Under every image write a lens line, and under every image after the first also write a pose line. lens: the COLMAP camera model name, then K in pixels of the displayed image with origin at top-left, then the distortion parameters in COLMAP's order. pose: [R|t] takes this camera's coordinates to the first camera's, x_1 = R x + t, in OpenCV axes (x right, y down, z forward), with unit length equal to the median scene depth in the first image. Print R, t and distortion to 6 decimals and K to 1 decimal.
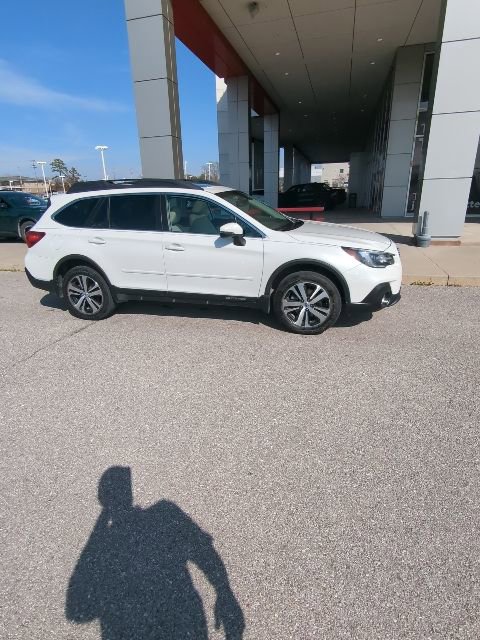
lens RADIAL K [[354.9, 0, 236.3], [0, 354.9, 319.5], [0, 0, 1]] dist [0.000074, 0.002863]
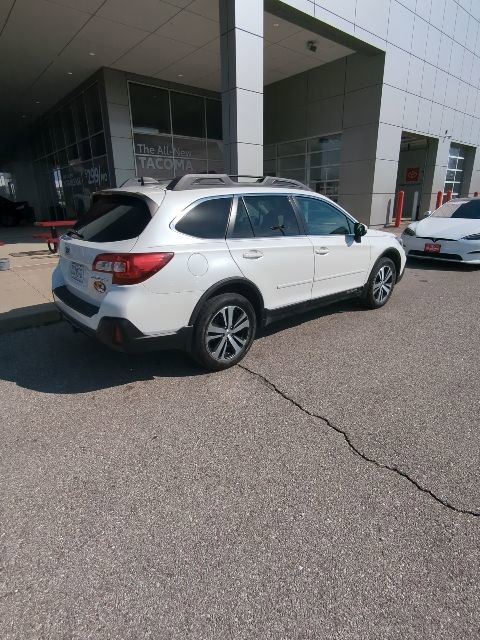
lens RADIAL K [[354.9, 0, 236.3], [0, 354.9, 319.5], [0, 0, 1]] dist [0.000074, 0.002863]
pose [[0.556530, -0.244137, 0.794148, -1.024481], [0.275758, 0.955945, 0.100628, -0.172277], [-0.783729, 0.162990, 0.599335, 0.589646]]
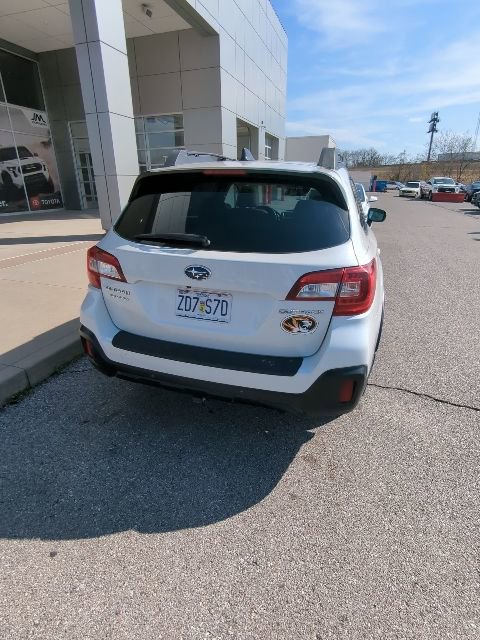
lens RADIAL K [[354.9, 0, 236.3], [0, 354.9, 319.5], [0, 0, 1]] dist [0.000074, 0.002863]
pose [[0.039672, -0.333850, 0.941791, -1.014615], [0.341089, 0.890443, 0.301280, -0.379027], [-0.939193, 0.309282, 0.149199, 1.156347]]
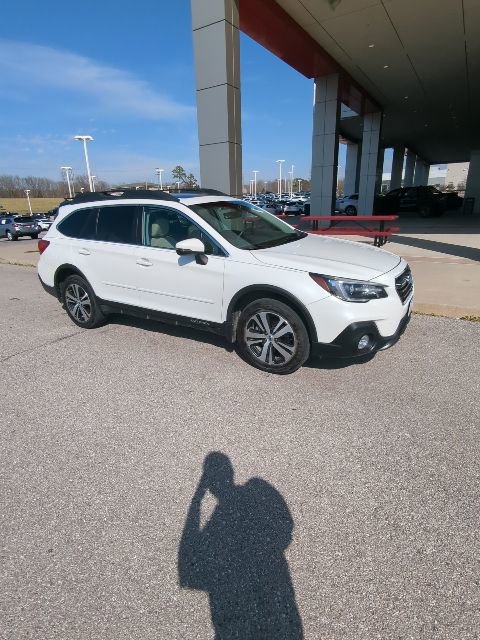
lens RADIAL K [[354.9, 0, 236.3], [0, 354.9, 319.5], [0, 0, 1]] dist [0.000074, 0.002863]
pose [[0.958107, 0.090009, -0.271900, 0.306610], [-0.092527, 0.995704, 0.003573, -0.072023], [0.271054, 0.021735, 0.962319, 0.150122]]
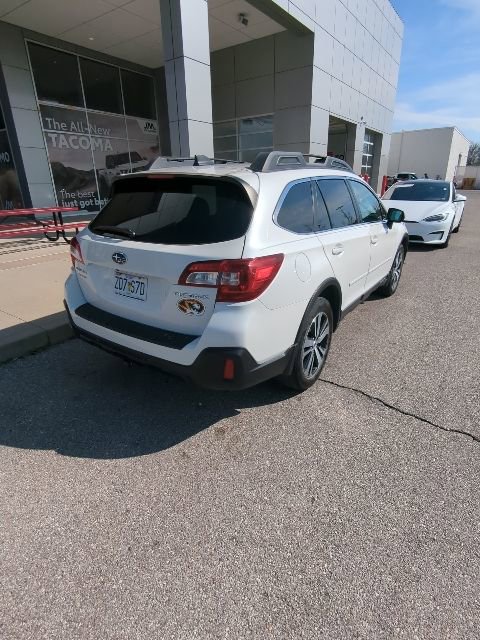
lens RADIAL K [[354.9, 0, 236.3], [0, 354.9, 319.5], [0, 0, 1]] dist [0.000074, 0.002863]
pose [[0.325586, -0.318986, 0.890080, -1.038543], [0.324530, 0.921886, 0.211674, -0.294287], [-0.888073, 0.219940, 0.403674, 0.916352]]
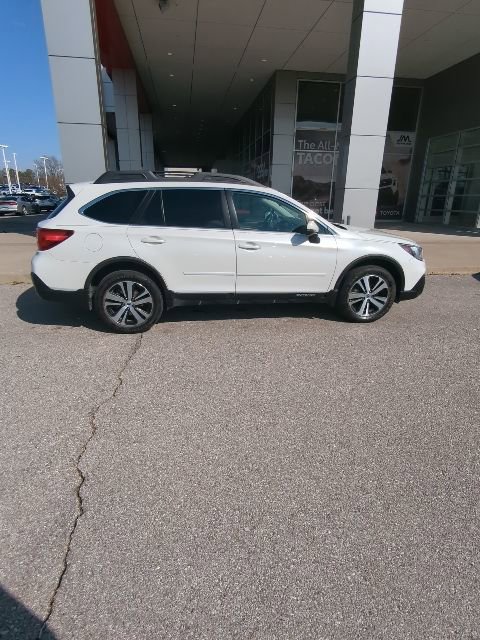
lens RADIAL K [[354.9, 0, 236.3], [0, 354.9, 319.5], [0, 0, 1]] dist [0.000074, 0.002863]
pose [[0.912612, -0.094653, 0.397719, -0.560134], [0.097964, 0.995117, 0.012039, -0.019061], [-0.396916, 0.027975, 0.917428, 0.128719]]
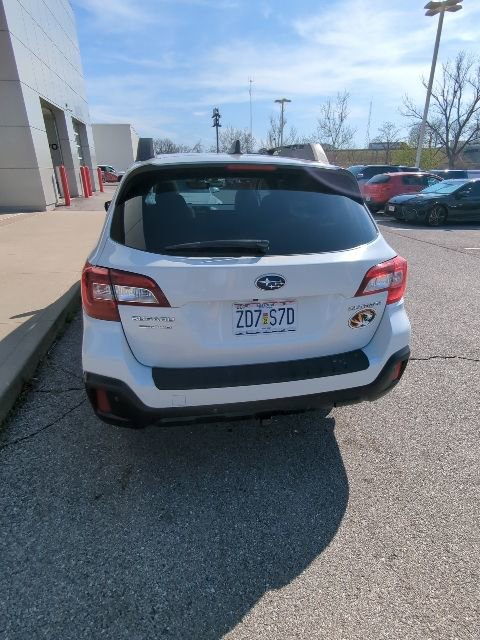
lens RADIAL K [[354.9, 0, 236.3], [0, 354.9, 319.5], [0, 0, 1]] dist [0.000074, 0.002863]
pose [[-0.452243, -0.315474, 0.834238, -0.915069], [0.317542, 0.817112, 0.481138, -0.470533], [-0.833453, 0.482497, -0.269357, 1.380486]]
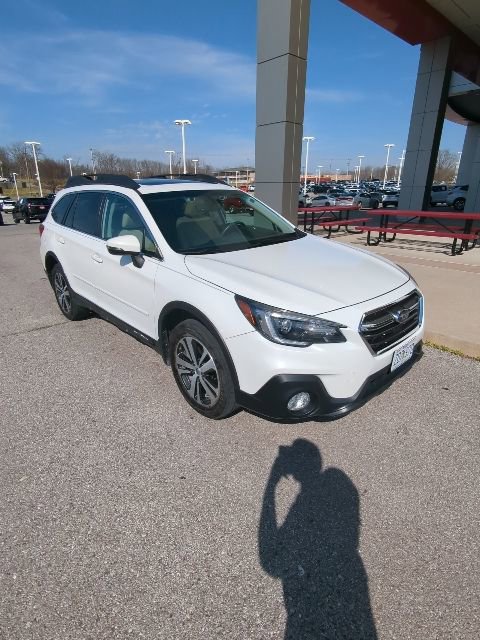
lens RADIAL K [[354.9, 0, 236.3], [0, 354.9, 319.5], [0, 0, 1]] dist [0.000074, 0.002863]
pose [[0.847834, 0.207892, -0.487810, 0.493480], [-0.197013, 0.977589, 0.074207, -0.173832], [0.492305, 0.033190, 0.869790, 0.414224]]
